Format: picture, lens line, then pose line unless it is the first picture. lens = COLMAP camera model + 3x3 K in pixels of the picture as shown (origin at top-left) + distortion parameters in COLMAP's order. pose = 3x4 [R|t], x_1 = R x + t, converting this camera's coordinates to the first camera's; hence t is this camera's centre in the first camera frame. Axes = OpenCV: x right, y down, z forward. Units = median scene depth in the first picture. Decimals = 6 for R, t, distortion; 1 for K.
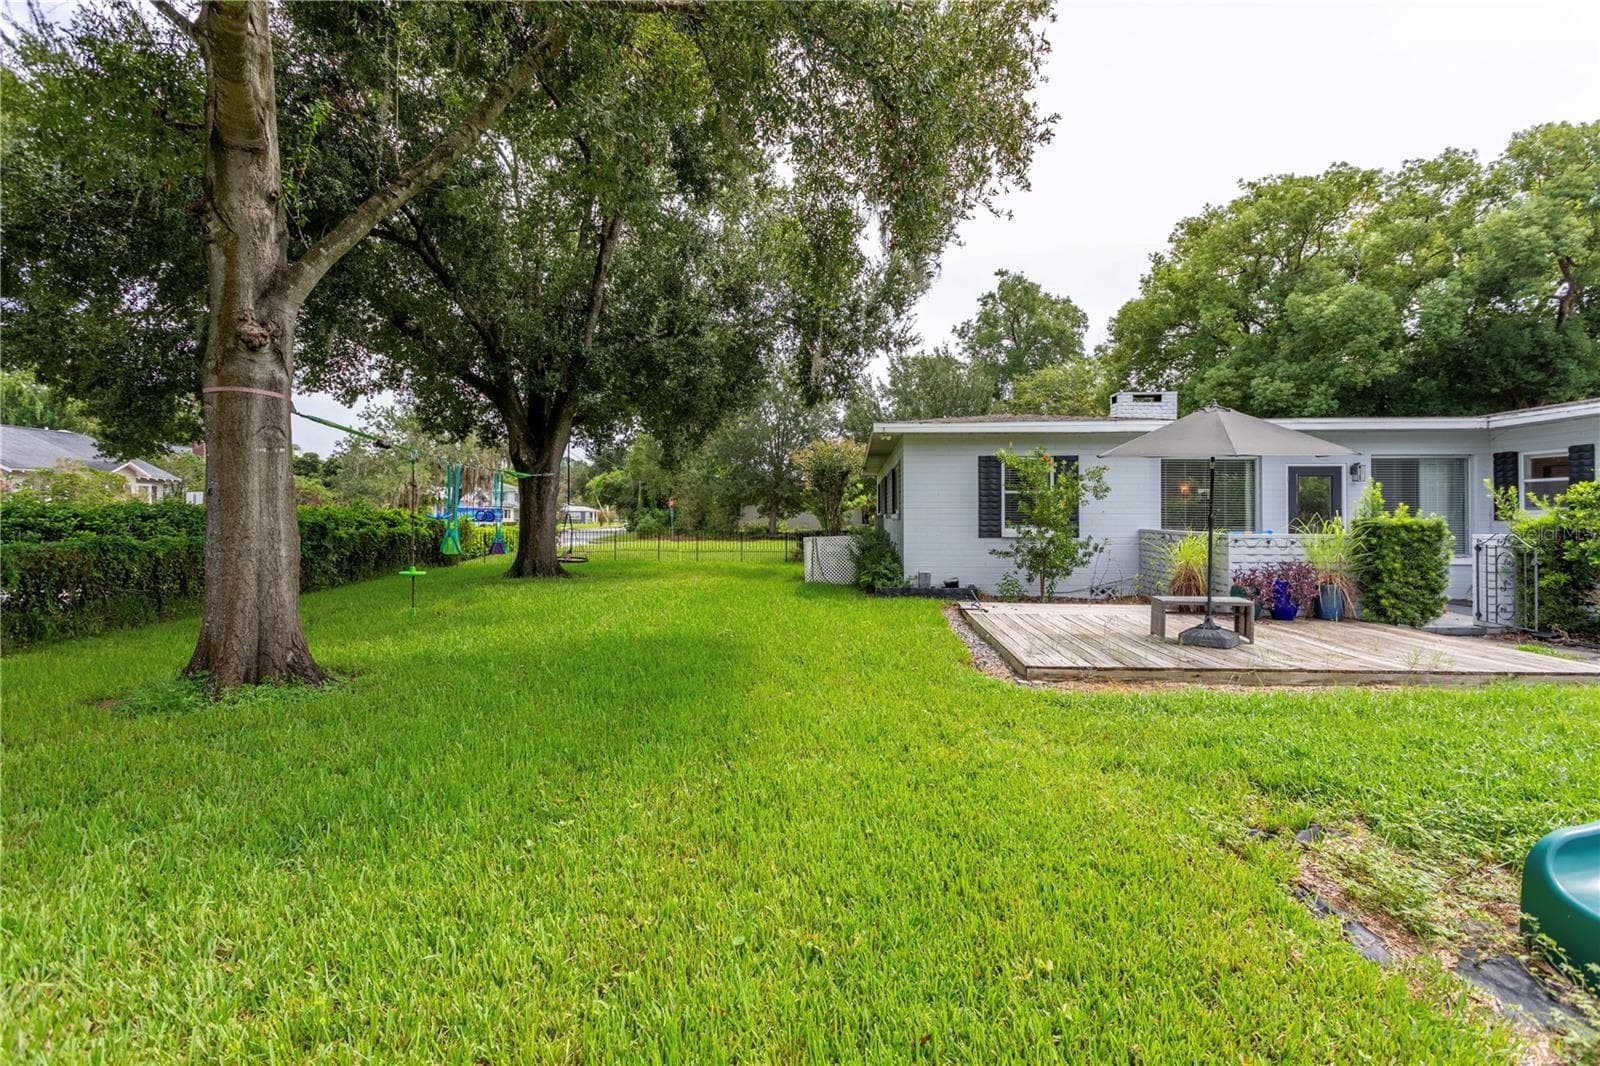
lens RADIAL K [[757.0, 0, 812.8], [0, 757.0, 508.6], [0, 0, 1]] dist [0.004964, -0.000859]
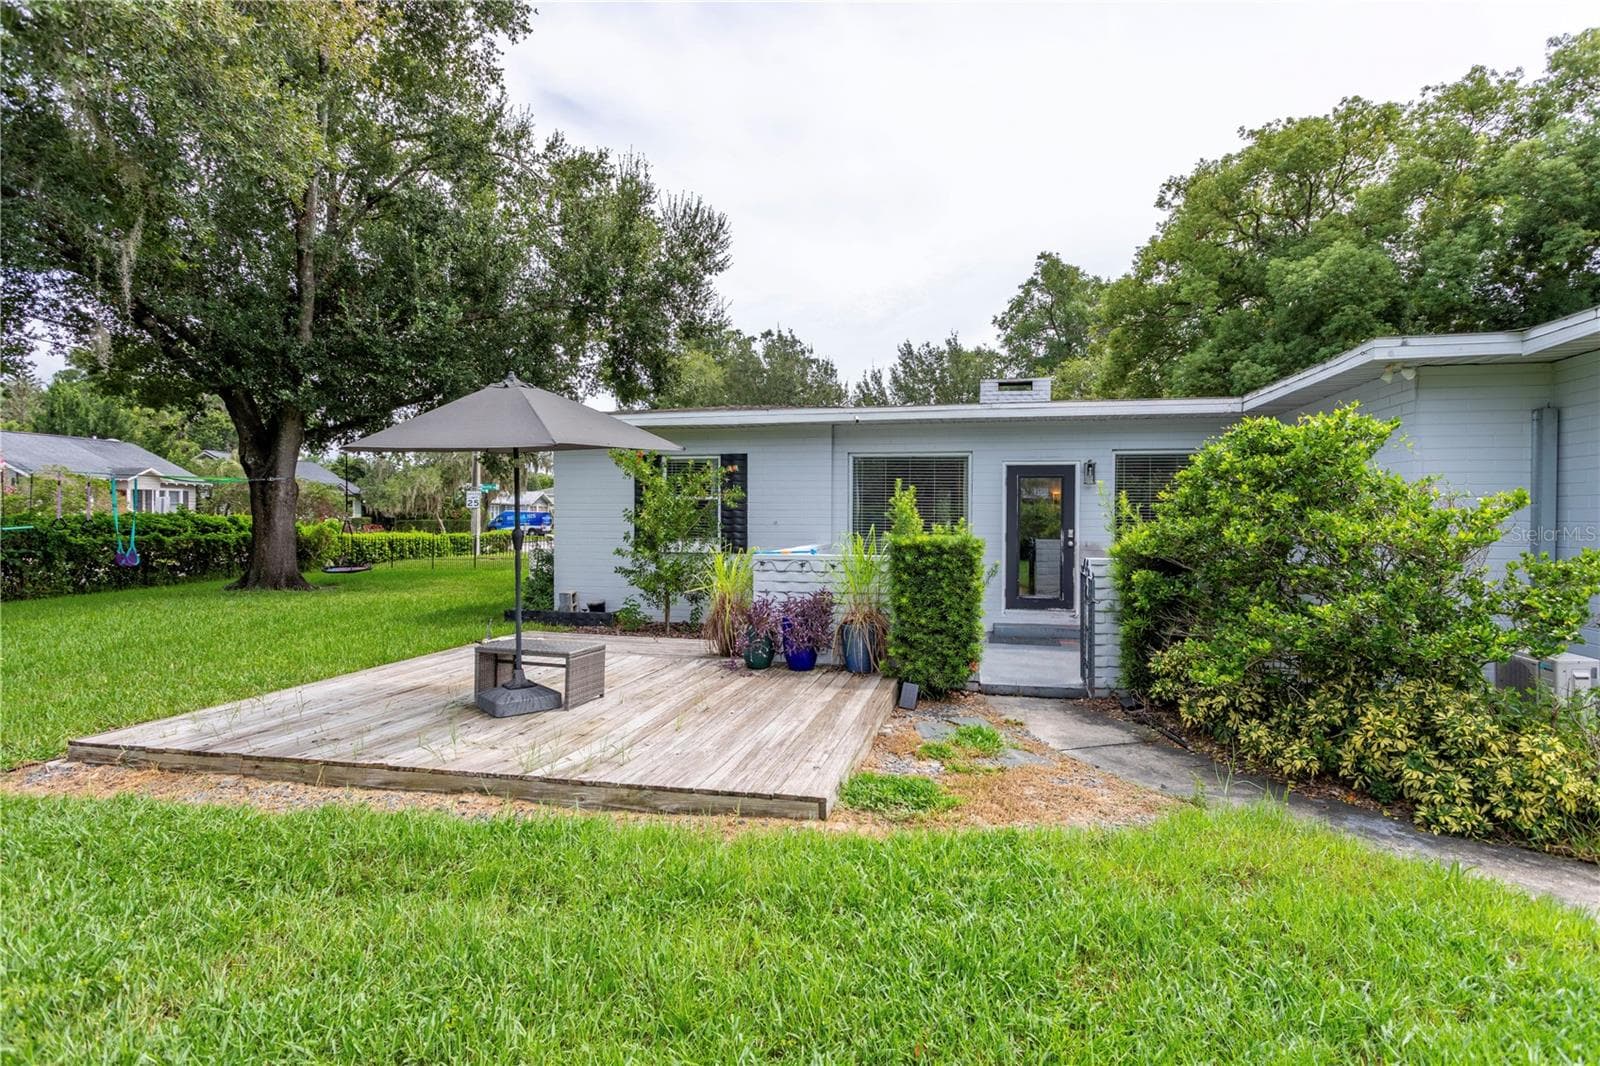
lens RADIAL K [[757.0, 0, 845.3], [0, 757.0, 542.5], [0, 0, 1]] dist [0.004964, -0.000859]
pose [[0.991571, 0.006882, -0.129378, 0.301442], [-0.001643, 0.999176, 0.040551, -0.003755], [0.129551, -0.039997, 0.990766, 0.103692]]
